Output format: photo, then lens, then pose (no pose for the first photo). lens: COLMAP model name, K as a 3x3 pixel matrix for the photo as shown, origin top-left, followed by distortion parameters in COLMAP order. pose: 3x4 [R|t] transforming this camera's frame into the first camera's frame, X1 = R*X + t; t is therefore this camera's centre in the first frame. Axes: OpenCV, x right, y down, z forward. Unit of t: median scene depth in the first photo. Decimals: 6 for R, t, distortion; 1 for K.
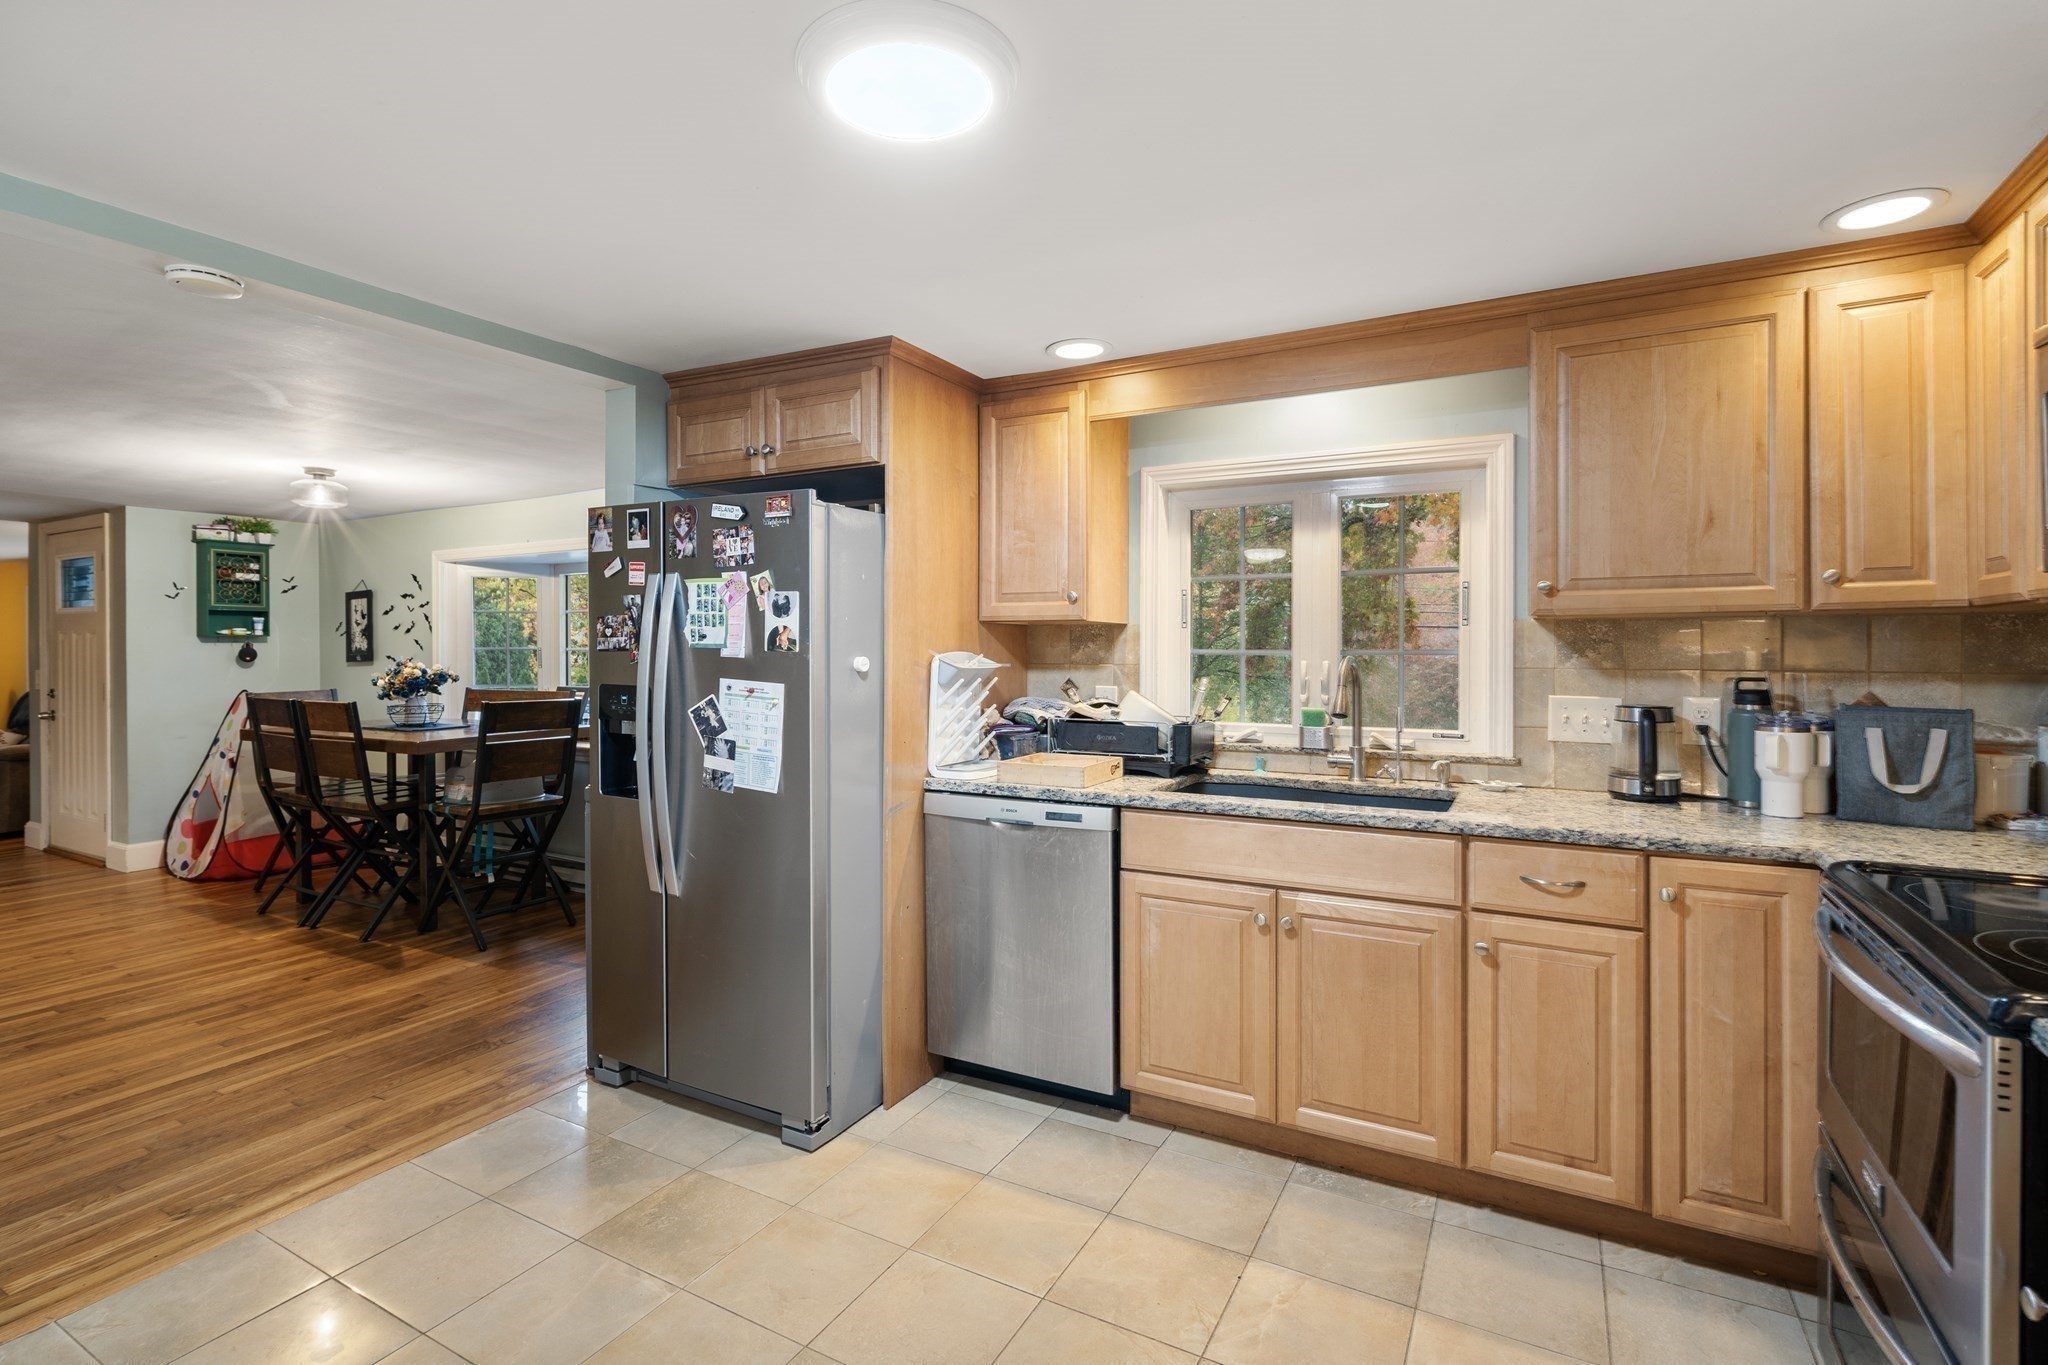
lens RADIAL K [[958.4, 0, 1014.0], [0, 958.4, 649.7], [0, 0, 1]] dist [-0.010736, 0.000952]
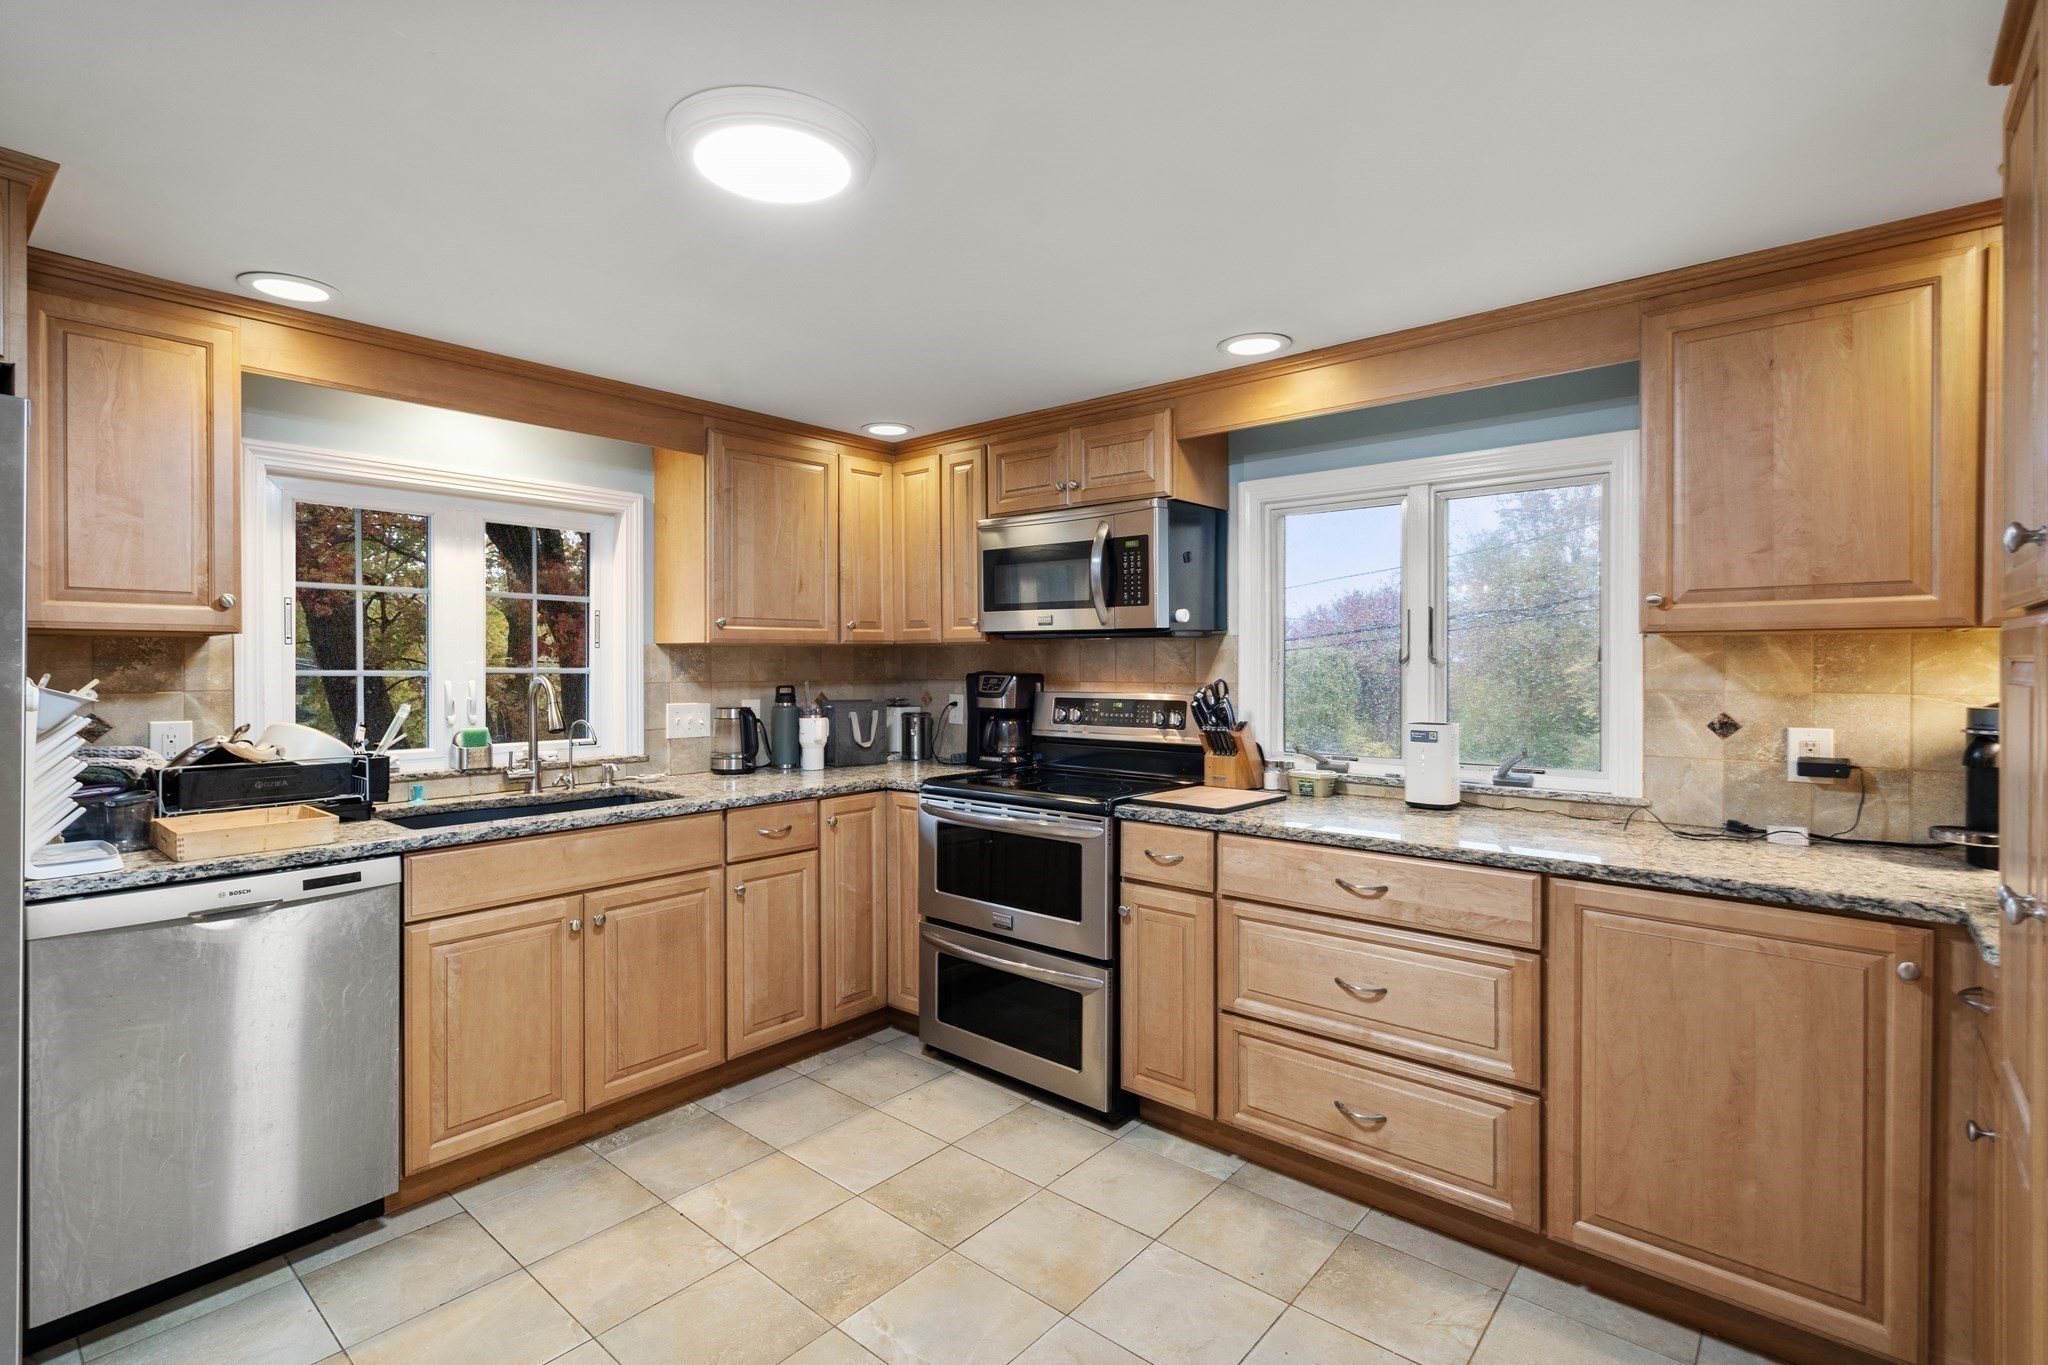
lens RADIAL K [[956.4, 0, 1020.5], [0, 956.4, 666.7], [0, 0, 1]] dist [-0.001768, 0.000148]
pose [[0.194476, -0.003578, 0.980901, -0.678573], [0.002545, 0.999992, 0.003143, -0.005763], [-0.980904, 0.001885, 0.194484, 0.309406]]
